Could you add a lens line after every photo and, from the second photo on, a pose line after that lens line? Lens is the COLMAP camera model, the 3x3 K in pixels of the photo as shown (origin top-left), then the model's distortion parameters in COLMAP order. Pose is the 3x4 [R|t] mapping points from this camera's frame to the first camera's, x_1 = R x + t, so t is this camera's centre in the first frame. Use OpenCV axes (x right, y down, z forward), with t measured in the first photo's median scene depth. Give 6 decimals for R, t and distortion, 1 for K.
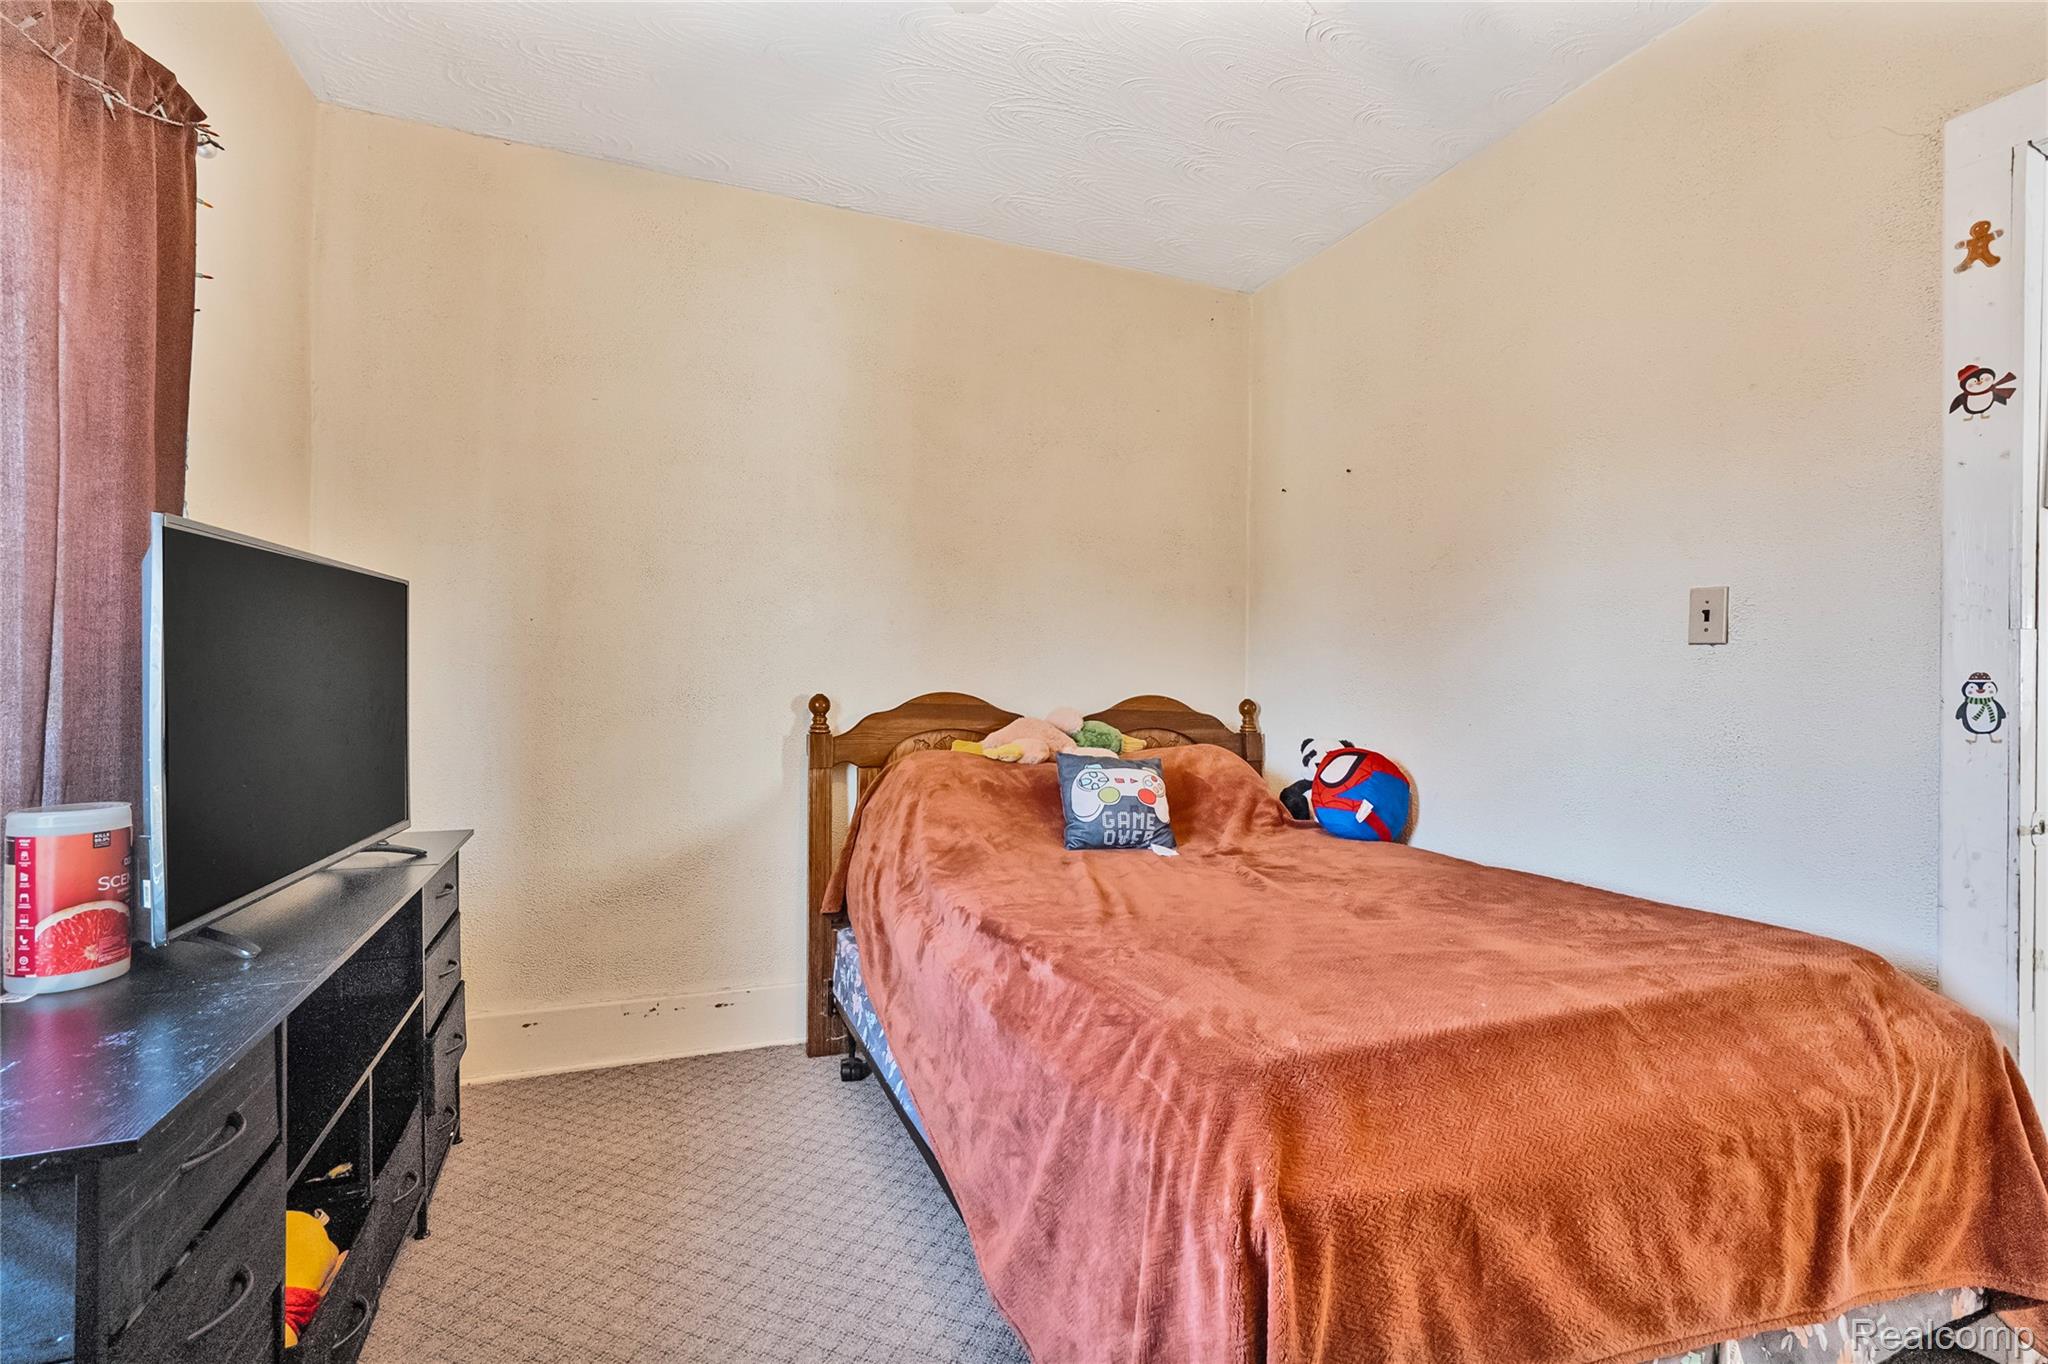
lens RADIAL K [[950.5, 0, 1017.5], [0, 950.5, 684.5], [0, 0, 1]] dist [-0.043015, 0.013279]
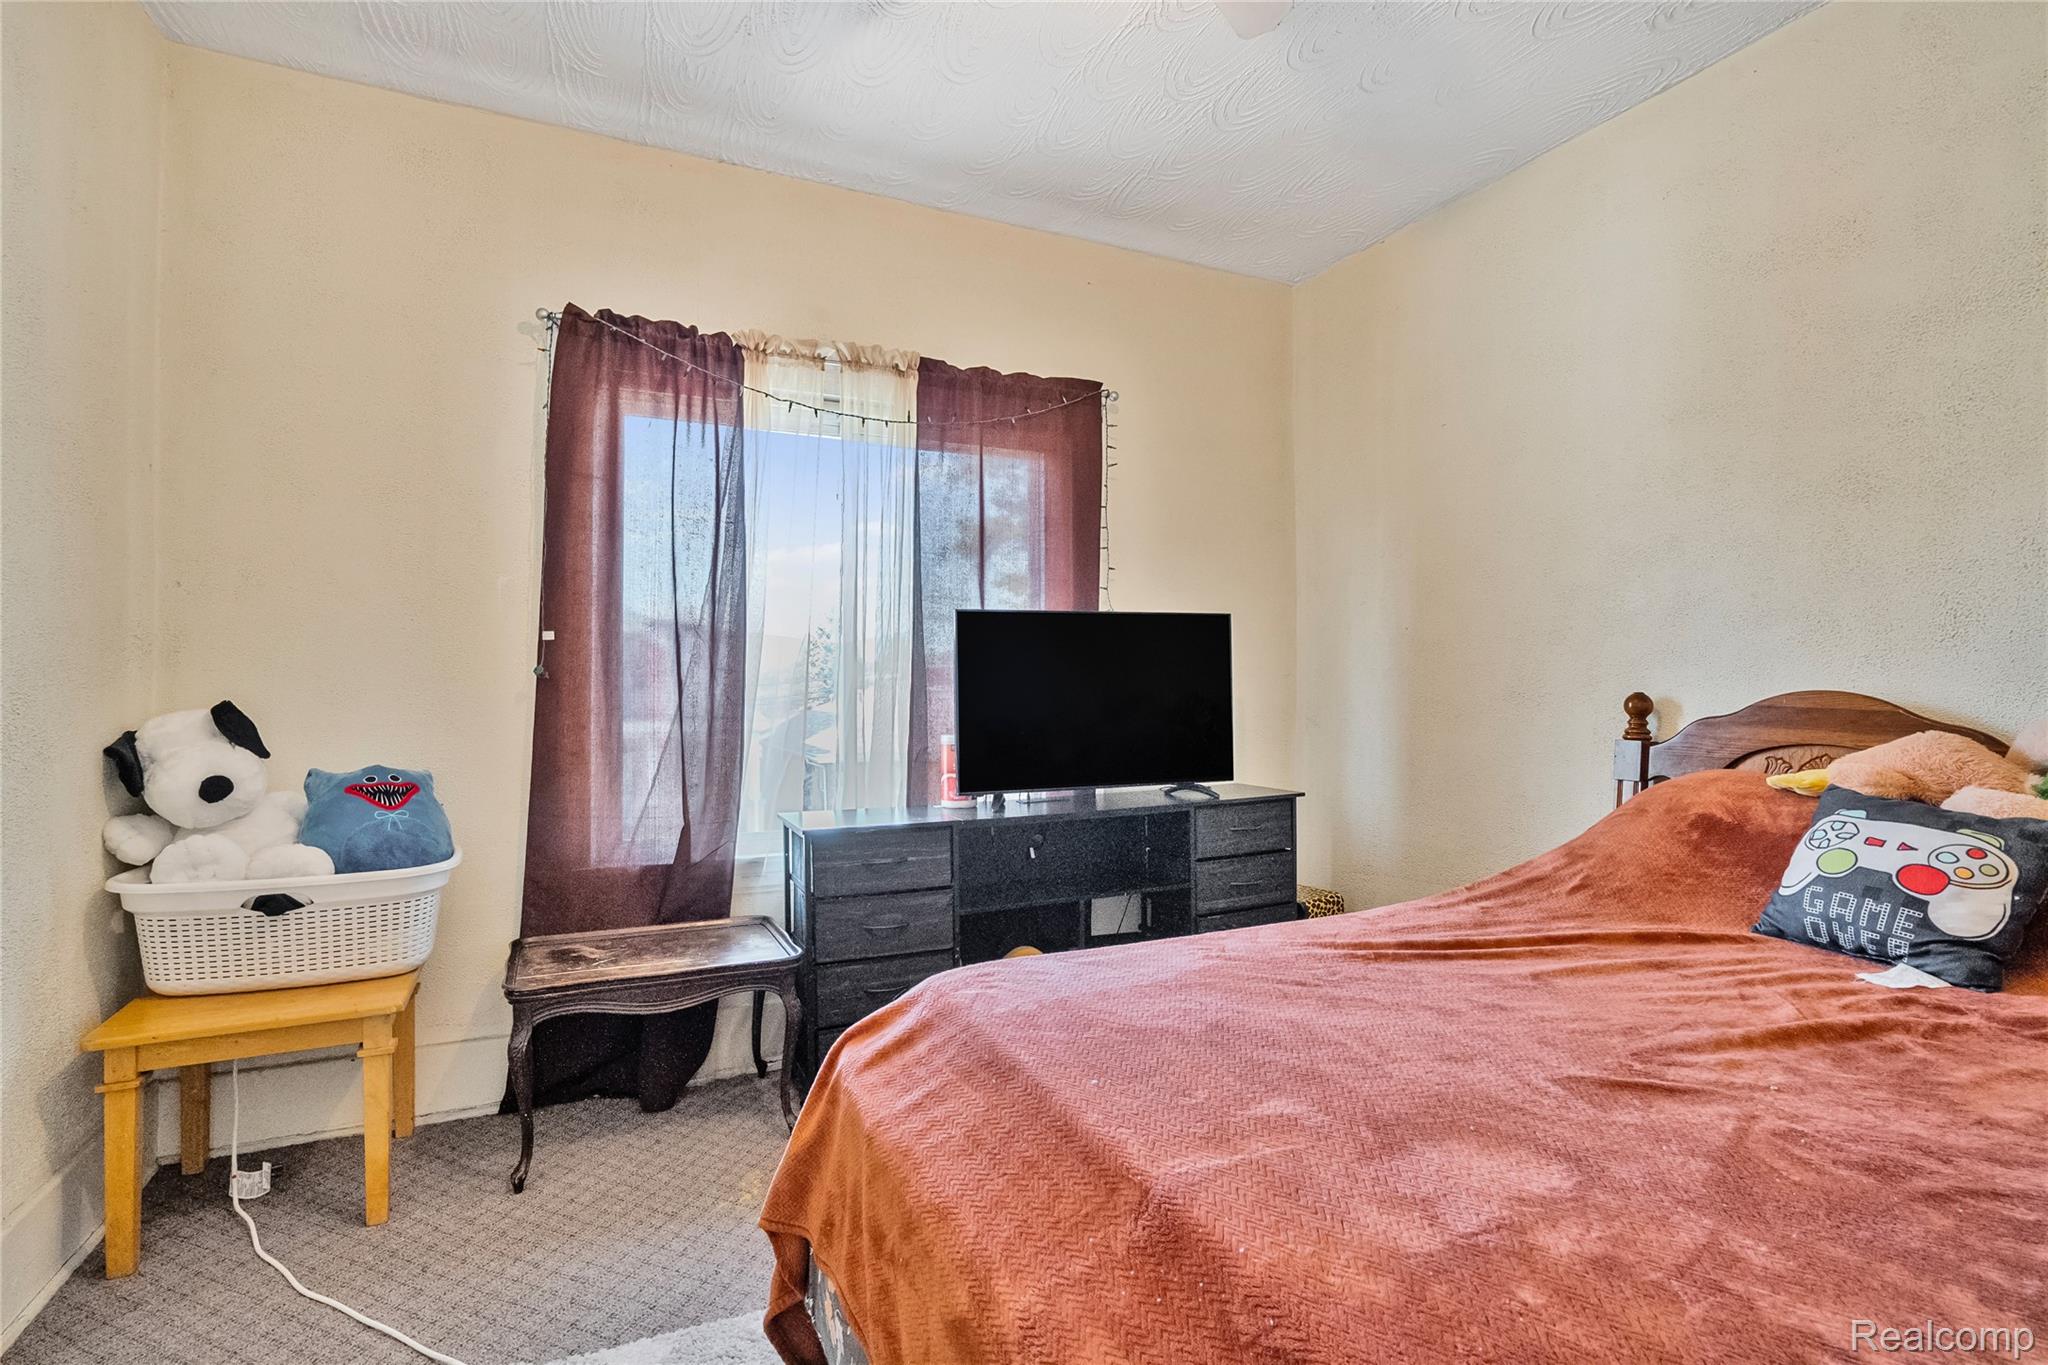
lens RADIAL K [[950.5, 0, 1016.4], [0, 950.5, 686.6], [0, 0, 1]] dist [-0.043015, 0.013279]
pose [[0.057759, -0.003771, -0.998323, 0.652042], [0.002580, 0.999990, -0.003628, 0.007005], [0.998327, -0.002366, 0.057768, 0.452595]]
